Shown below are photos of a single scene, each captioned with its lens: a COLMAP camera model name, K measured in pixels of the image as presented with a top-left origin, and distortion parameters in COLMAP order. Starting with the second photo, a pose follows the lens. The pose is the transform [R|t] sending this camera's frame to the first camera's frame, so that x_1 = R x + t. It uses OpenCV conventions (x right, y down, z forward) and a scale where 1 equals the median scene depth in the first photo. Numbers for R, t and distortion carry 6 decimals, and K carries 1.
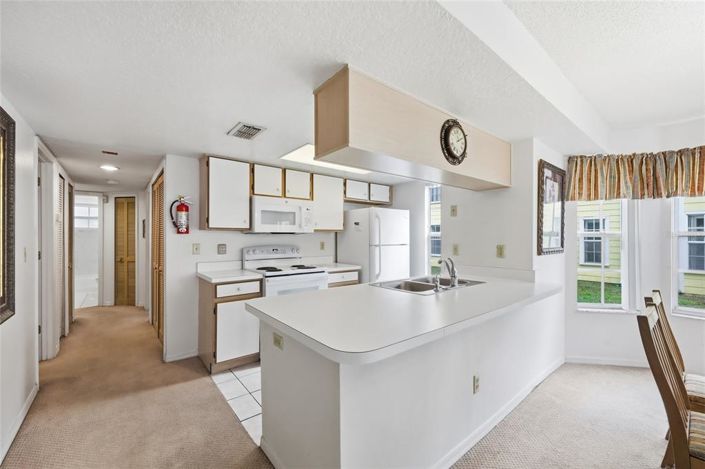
lens RADIAL K [[285.4, 0, 352.5], [0, 285.4, 234.5], [0, 0, 1]] dist [-0.005414, -0.000363]
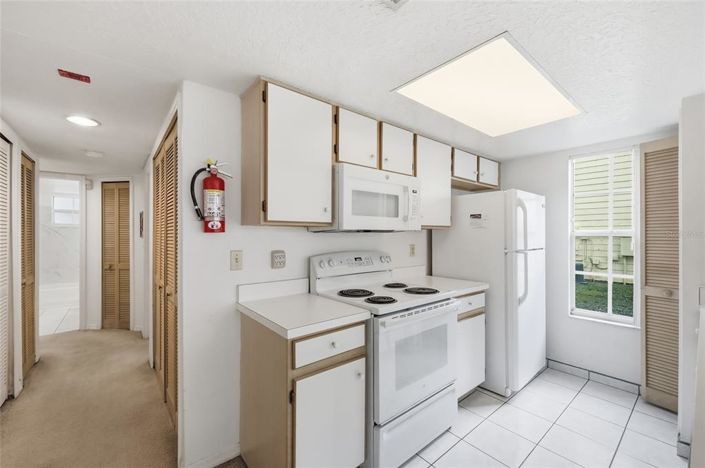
lens RADIAL K [[289.4, 0, 352.5], [0, 289.4, 234.0], [0, 0, 1]] dist [-0.001204, -0.000109]
pose [[0.999992, 0.001253, -0.003837, -0.273903], [-0.001231, 0.999983, 0.005702, -0.002327], [0.003844, -0.005697, 0.999976, 0.377221]]
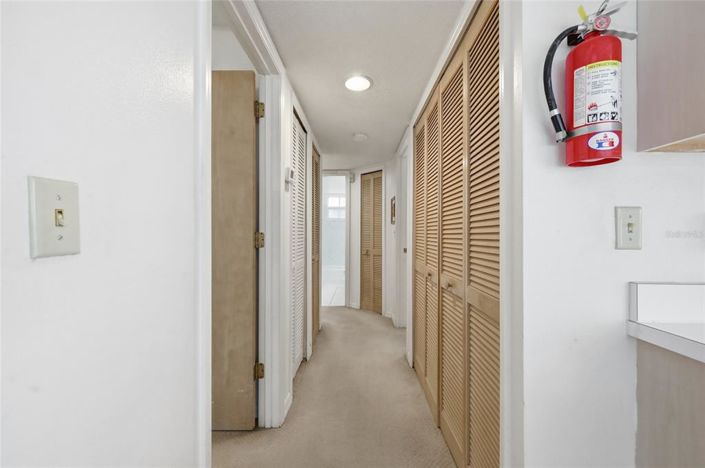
lens RADIAL K [[285.4, 0, 352.5], [0, 285.4, 234.0], [0, 0, 1]] dist [-0.005414, -0.000363]
pose [[0.755345, 0.007016, -0.655290, -0.481403], [-0.002906, 0.999969, 0.007357, 0.046956], [0.655321, -0.003653, 0.755342, 0.555186]]
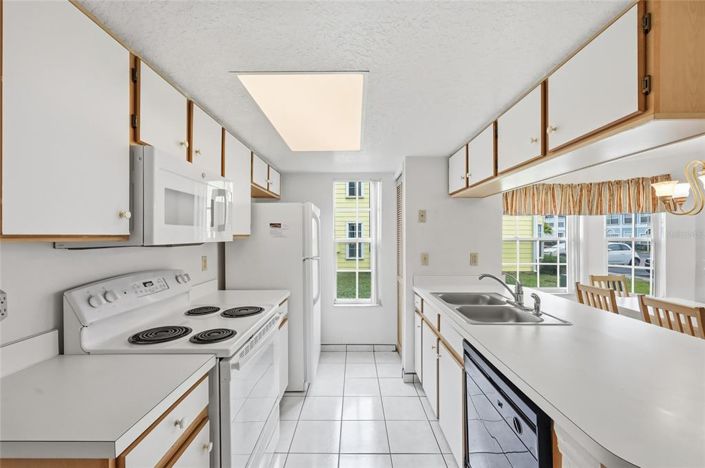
lens RADIAL K [[285.4, 0, 352.5], [0, 285.4, 234.0], [0, 0, 1]] dist [-0.005414, -0.000363]
pose [[0.644686, 0.001307, 0.764446, -0.389278], [-0.001915, 0.999998, -0.000094, -0.020027], [-0.764445, -0.001403, 0.644687, 0.481709]]
